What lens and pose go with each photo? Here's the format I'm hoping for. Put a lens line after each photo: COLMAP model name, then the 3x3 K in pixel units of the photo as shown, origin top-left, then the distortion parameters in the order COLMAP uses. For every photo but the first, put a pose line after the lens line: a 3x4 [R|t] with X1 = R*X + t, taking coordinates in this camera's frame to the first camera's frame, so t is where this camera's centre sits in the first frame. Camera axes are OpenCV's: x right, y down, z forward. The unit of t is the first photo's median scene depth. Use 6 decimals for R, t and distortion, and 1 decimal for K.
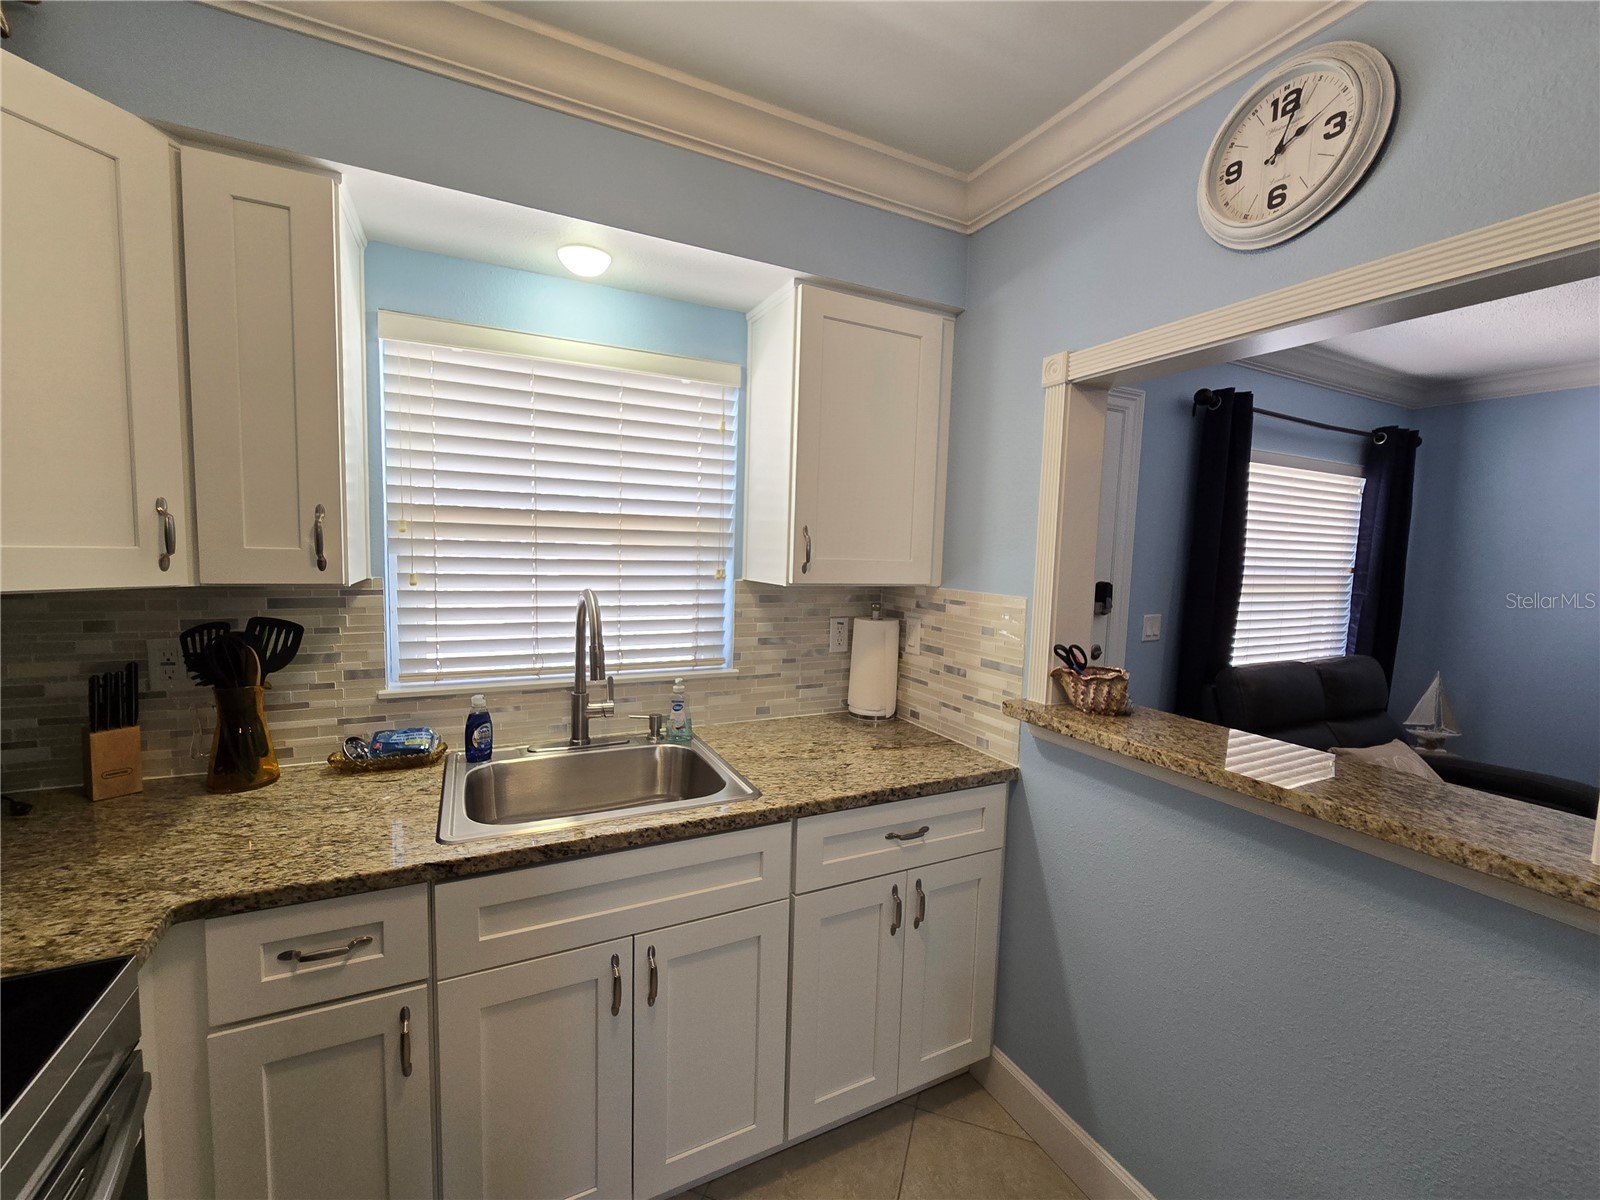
lens RADIAL K [[658.0, 0, 791.0], [0, 658.0, 604.5], [0, 0, 1]] dist [-0.003393, 0.000536]
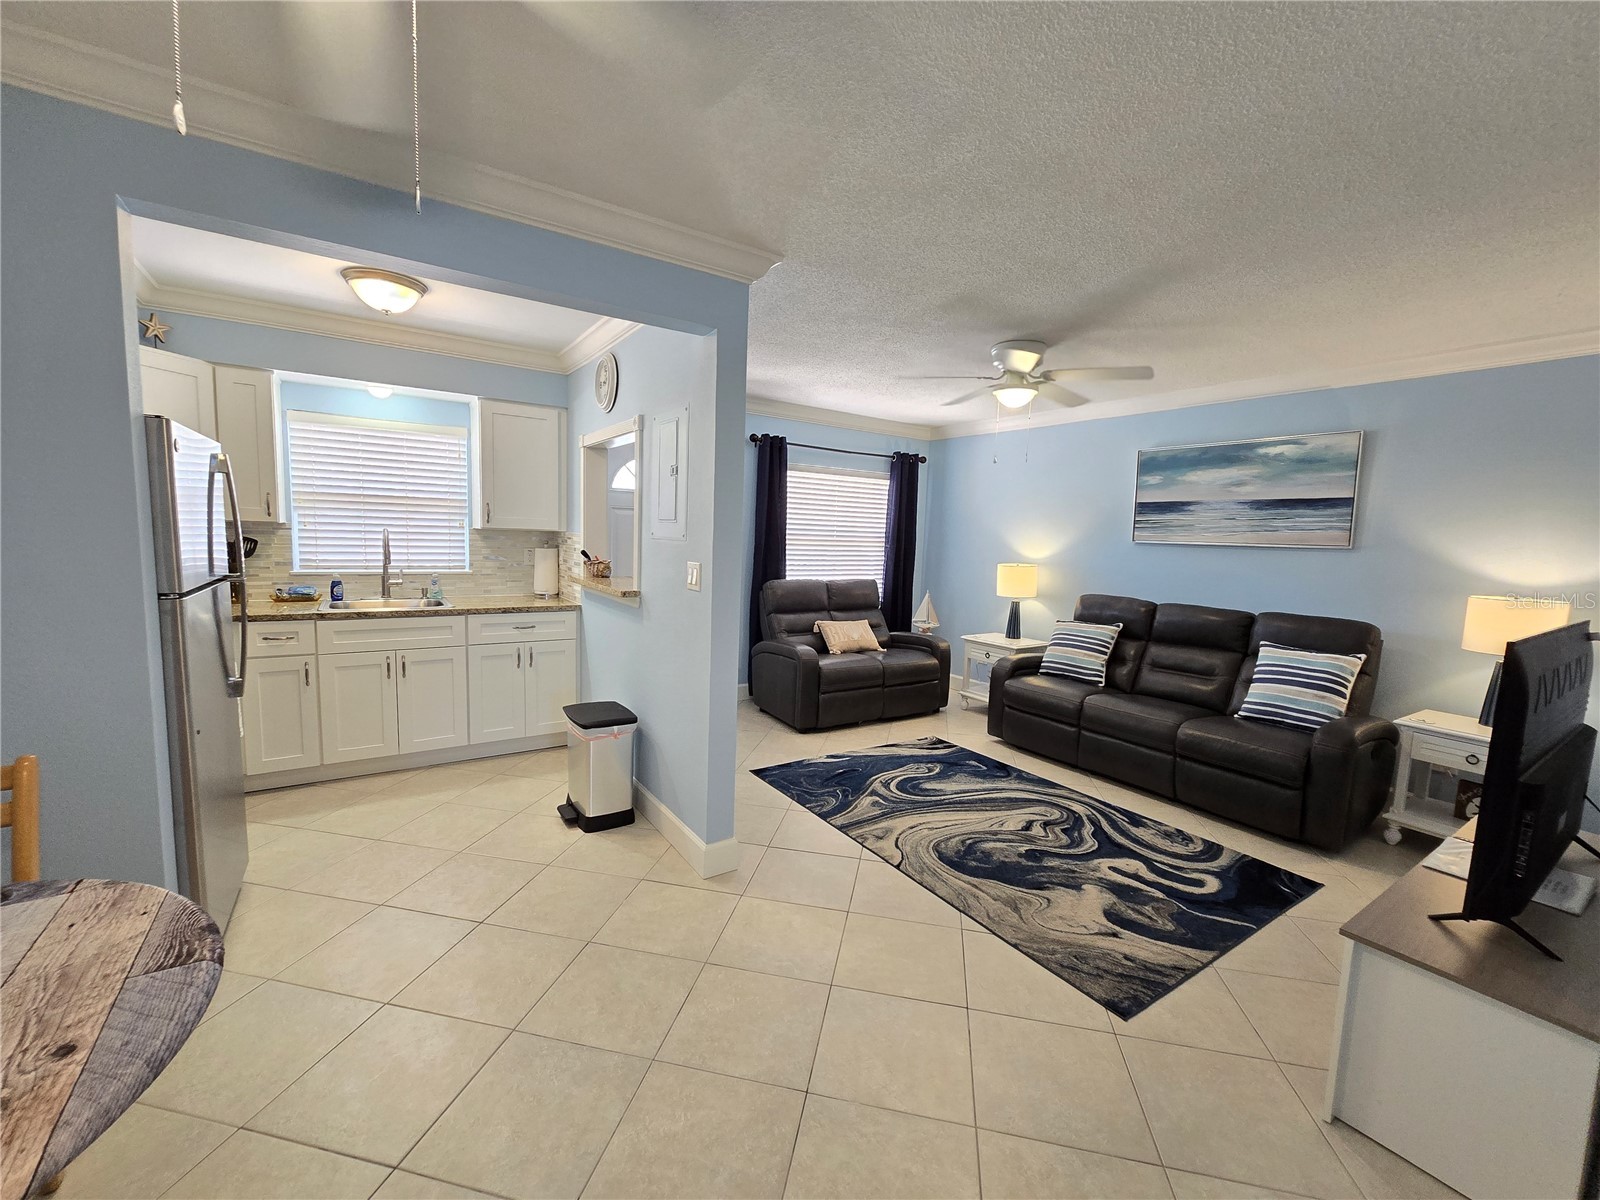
lens RADIAL K [[658.0, 0, 794.5], [0, 658.0, 603.2], [0, 0, 1]] dist [-0.003393, 0.000536]
pose [[0.991833, -0.008302, 0.127270, 0.865910], [0.005170, 0.999676, 0.024916, 0.198807], [-0.127435, -0.024054, 0.991555, -1.571143]]
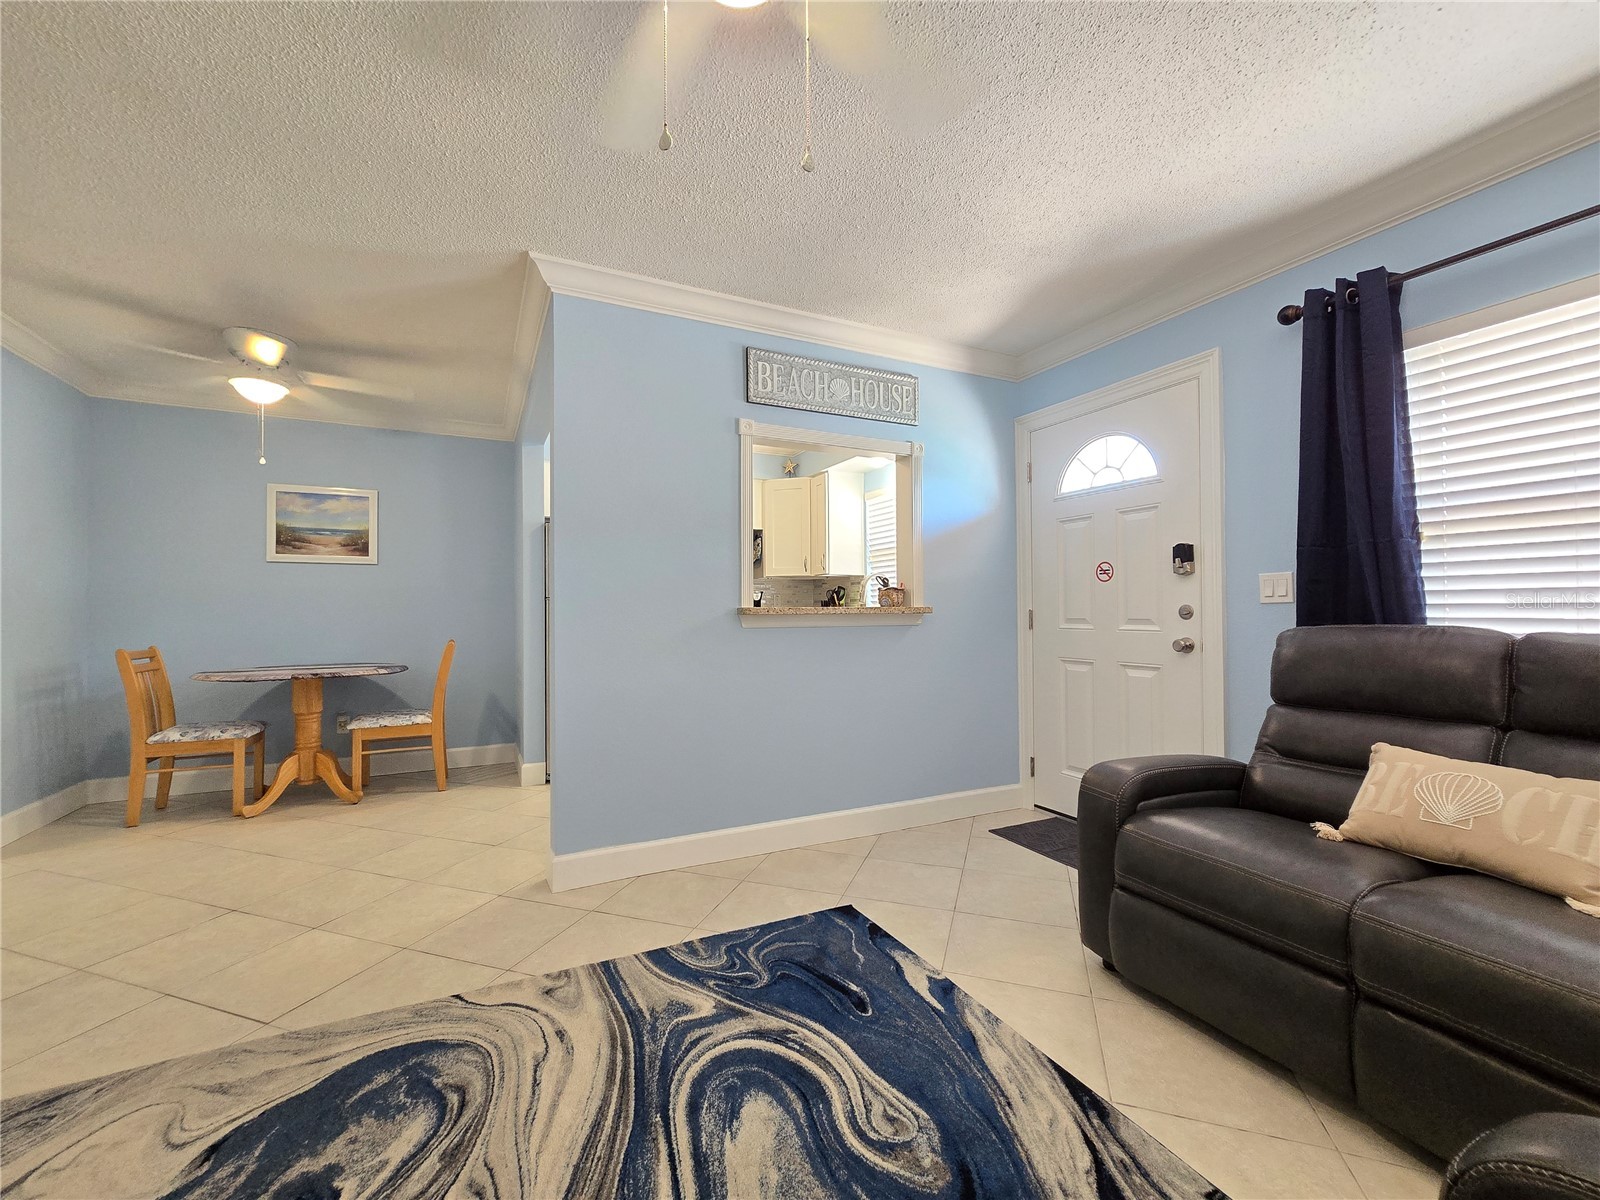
lens RADIAL K [[658.0, 0, 793.8], [0, 658.0, 602.9], [0, 0, 1]] dist [-0.003393, 0.000536]
pose [[0.004566, -0.042773, -0.999074, 2.552442], [-0.080570, 0.995821, -0.043002, 0.259742], [0.996738, 0.080692, 0.001101, 0.664749]]
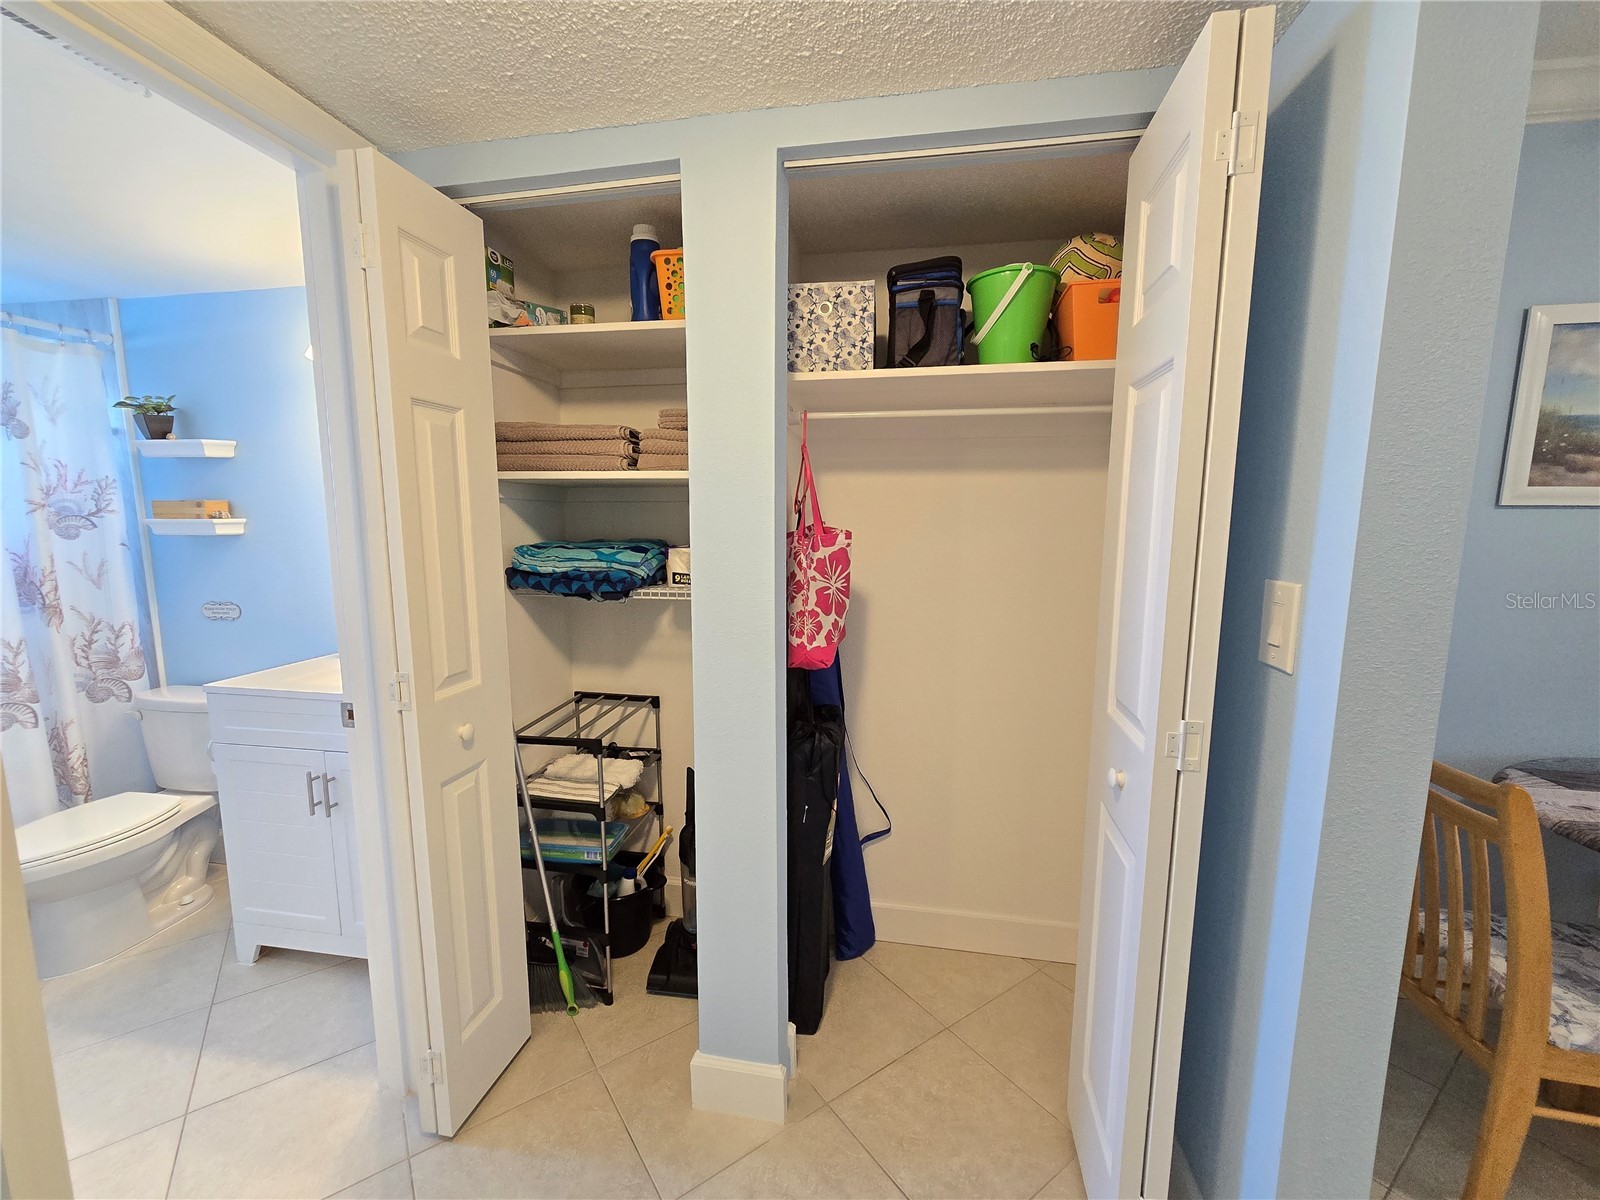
lens RADIAL K [[658.0, 0, 790.9], [0, 658.0, 604.7], [0, 0, 1]] dist [-0.003393, 0.000536]
pose [[-0.592127, 0.069610, -0.802832, 1.507936], [-0.090551, 0.984205, 0.152121, 0.253067], [0.800741, 0.162773, -0.576471, -1.711604]]
